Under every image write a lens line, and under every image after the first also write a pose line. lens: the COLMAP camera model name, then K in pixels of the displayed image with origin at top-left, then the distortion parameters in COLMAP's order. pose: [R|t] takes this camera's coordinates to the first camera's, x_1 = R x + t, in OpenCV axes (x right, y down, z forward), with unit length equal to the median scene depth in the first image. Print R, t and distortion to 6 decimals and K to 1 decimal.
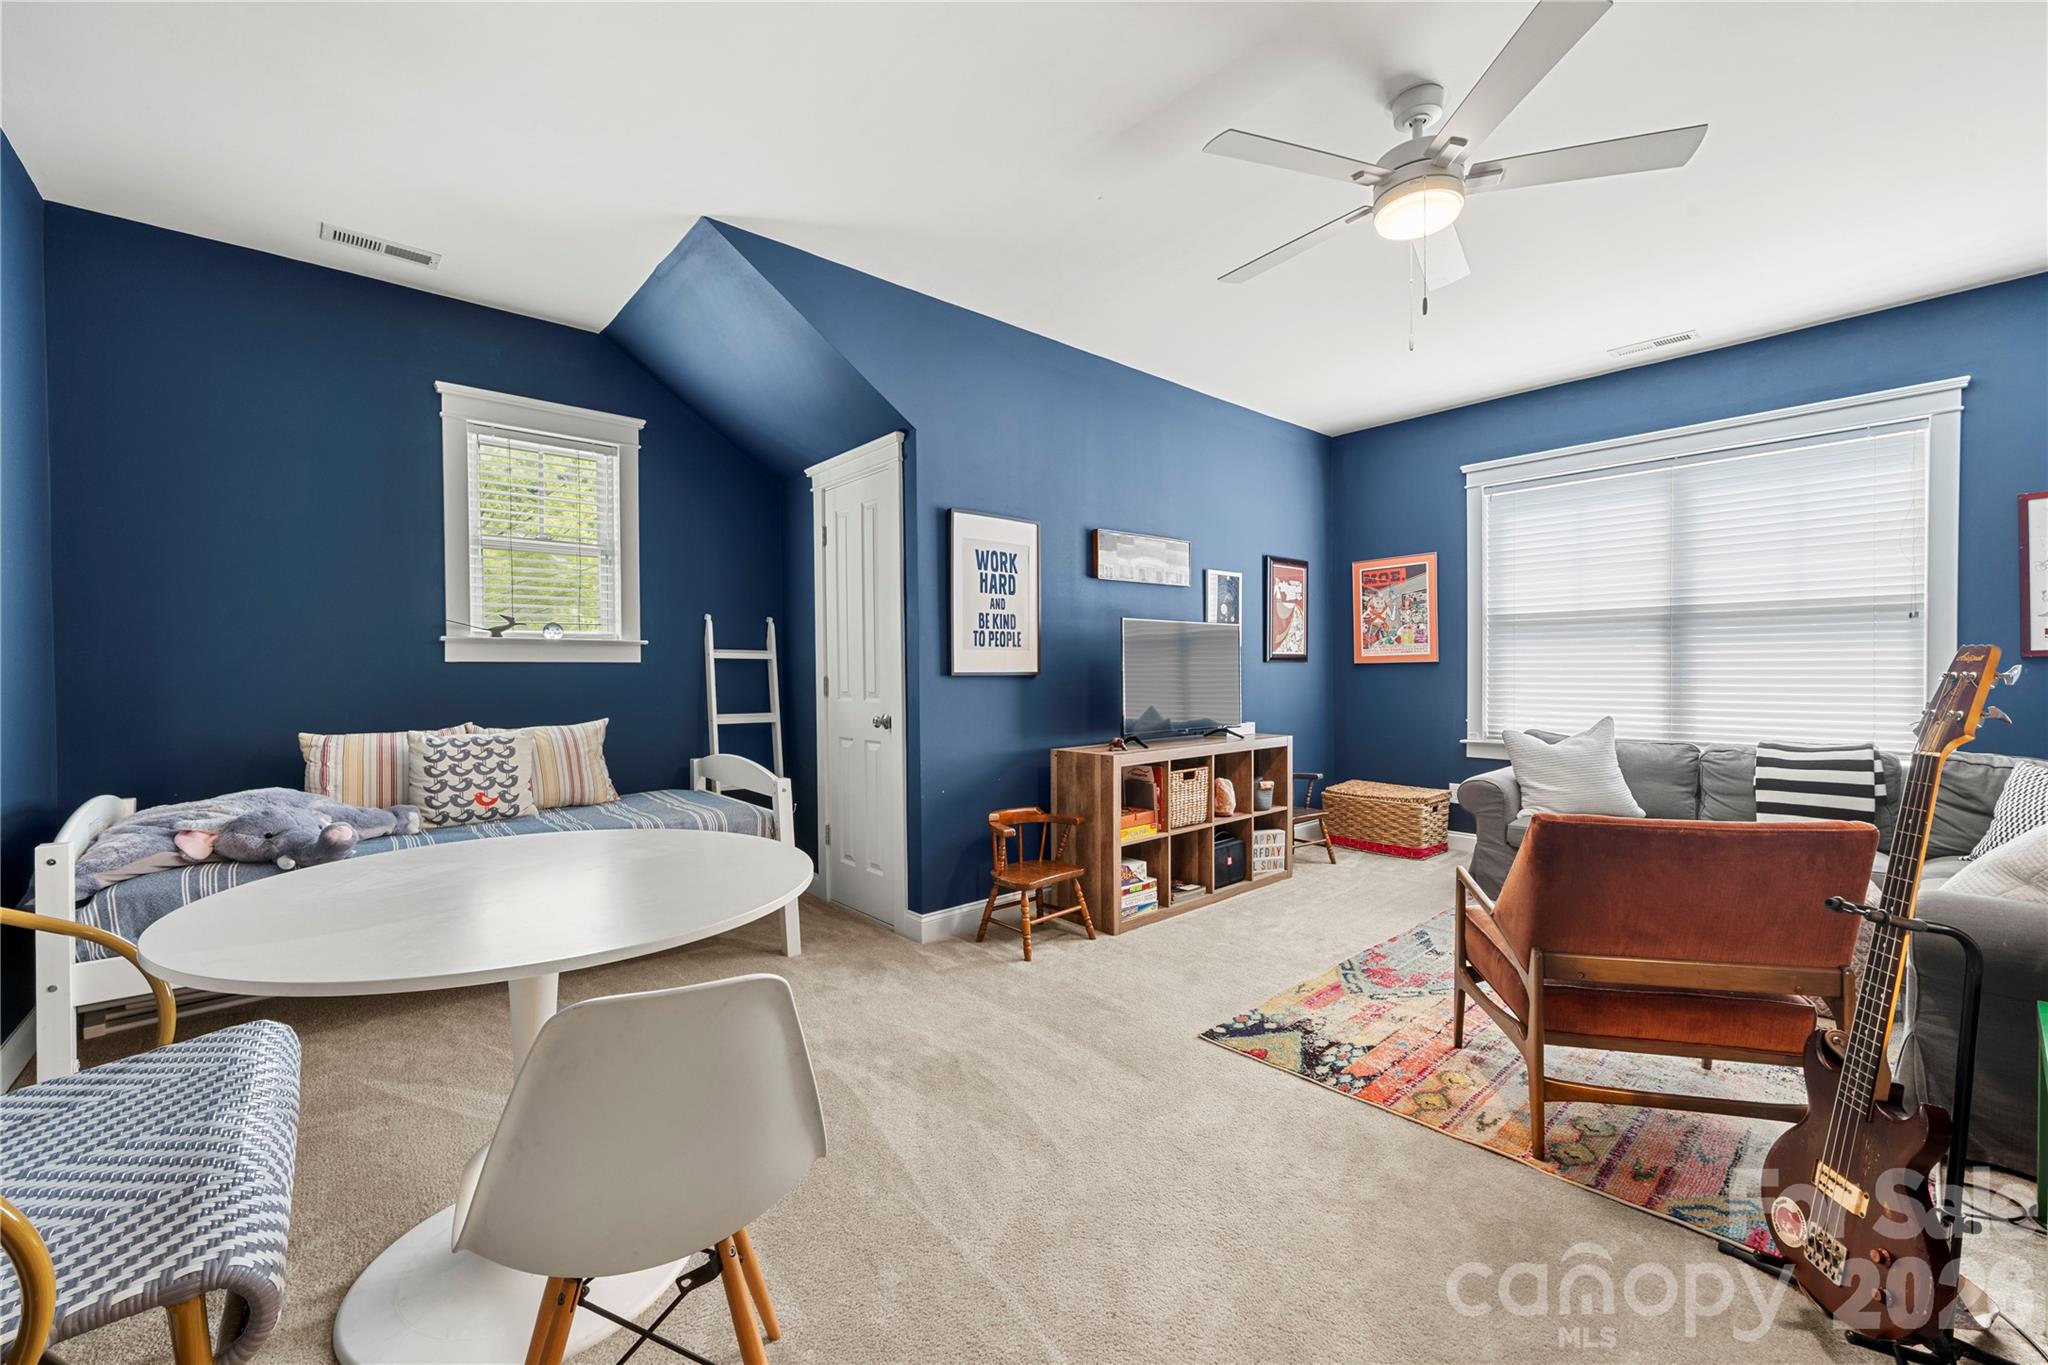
lens RADIAL K [[813.3, 0, 1016.9], [0, 813.3, 682.1], [0, 0, 1]] dist [0.000829, 0.000056]
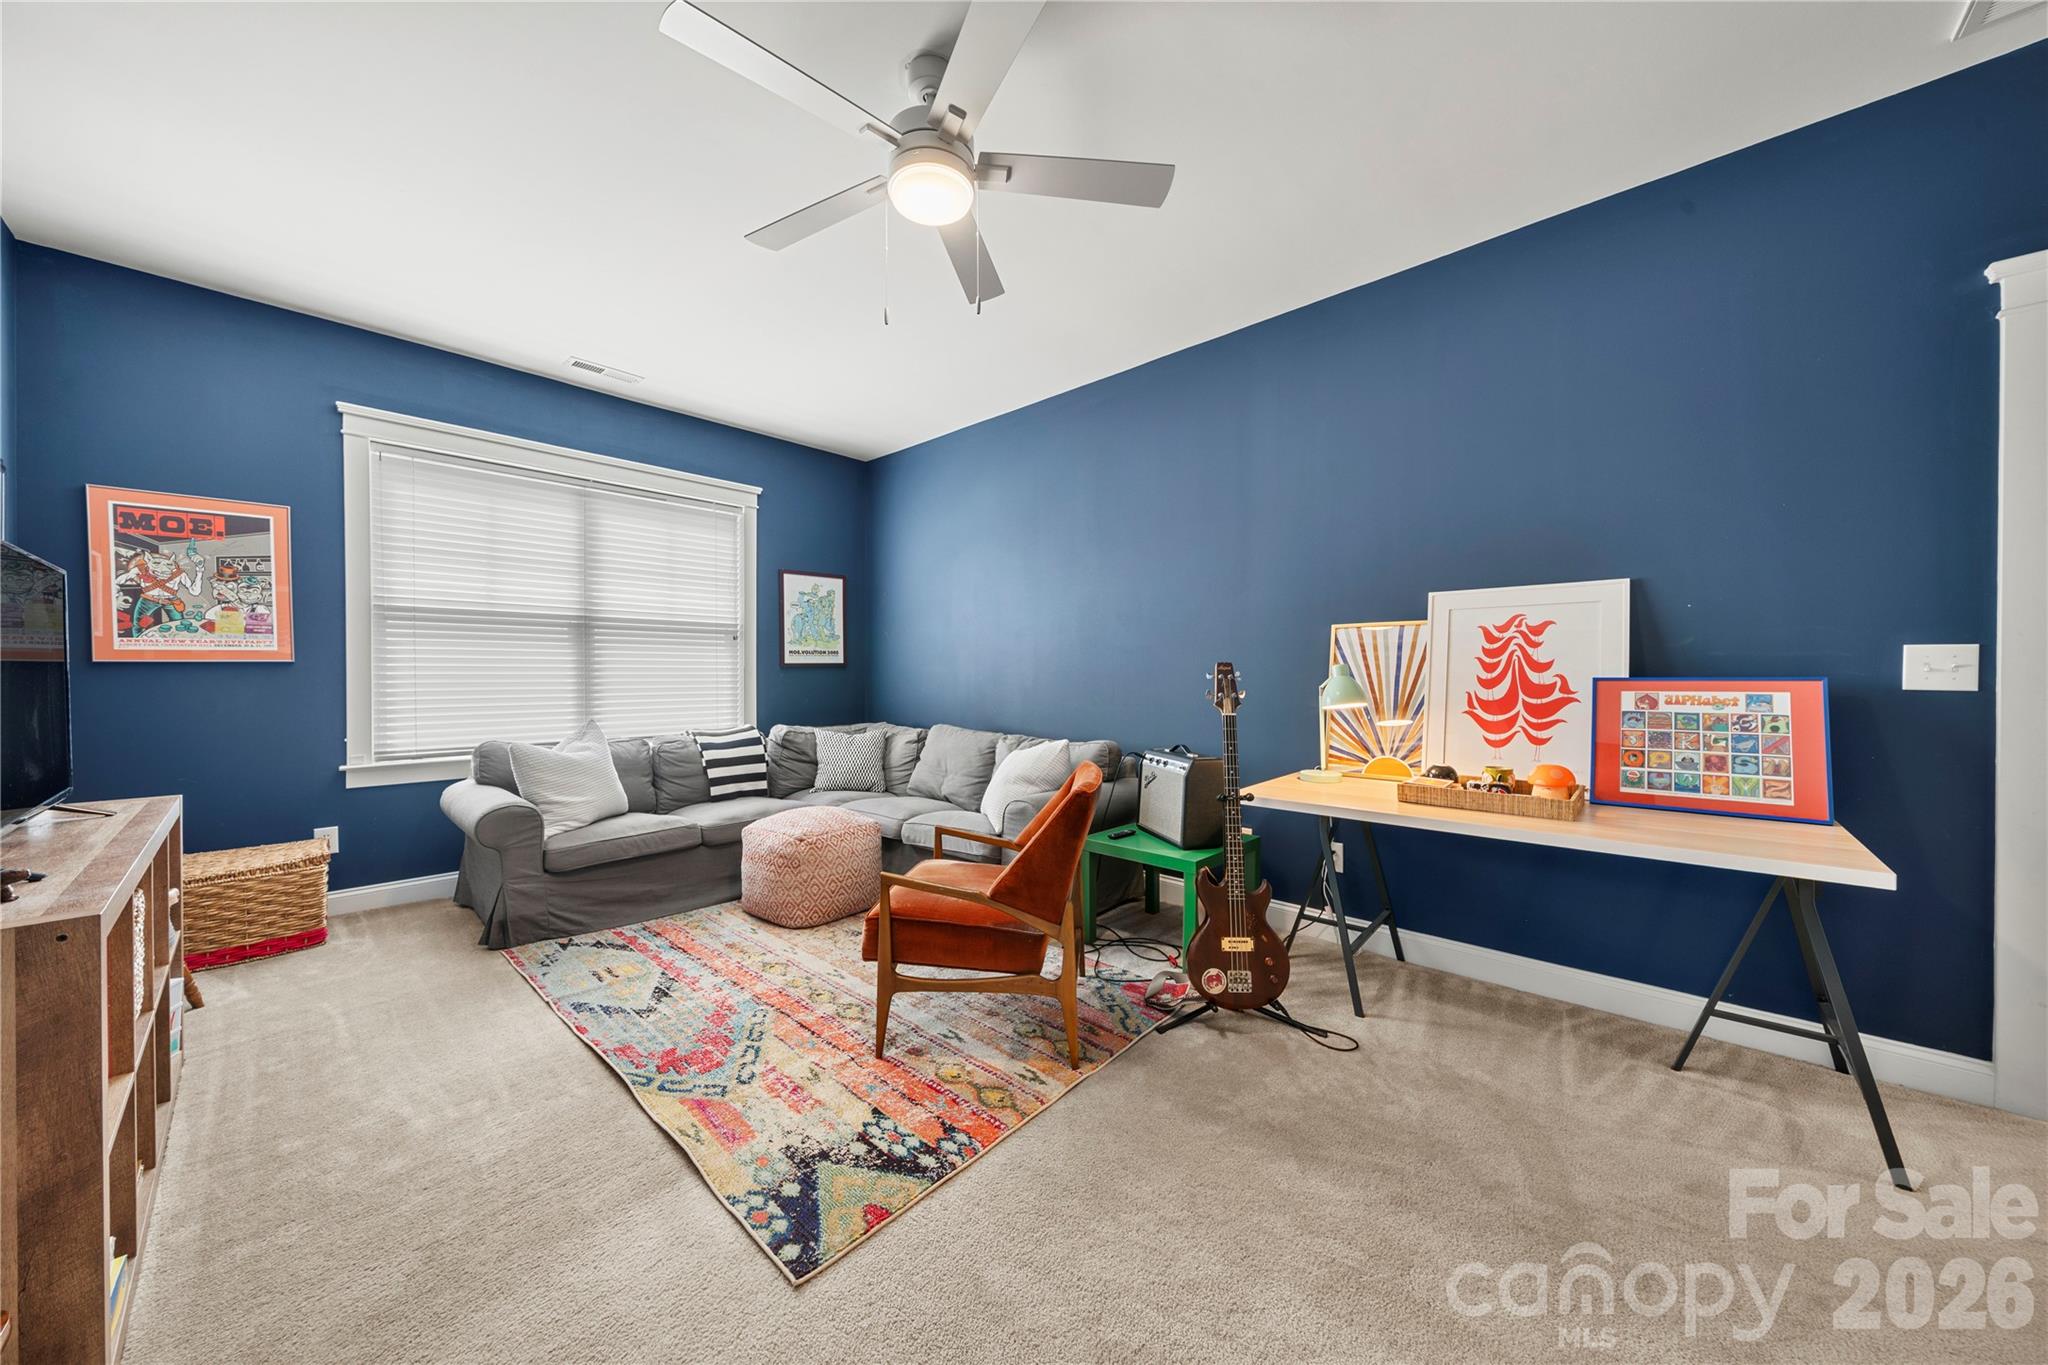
lens RADIAL K [[693.7, 0, 1014.1], [0, 693.7, 677.5], [0, 0, 1]] dist [-0.000947, -0.000030]
pose [[-0.096857, -0.001284, 0.995297, -0.209976], [0.013554, 0.999905, 0.002609, -0.006359], [-0.995206, 0.013743, -0.096831, 0.628587]]
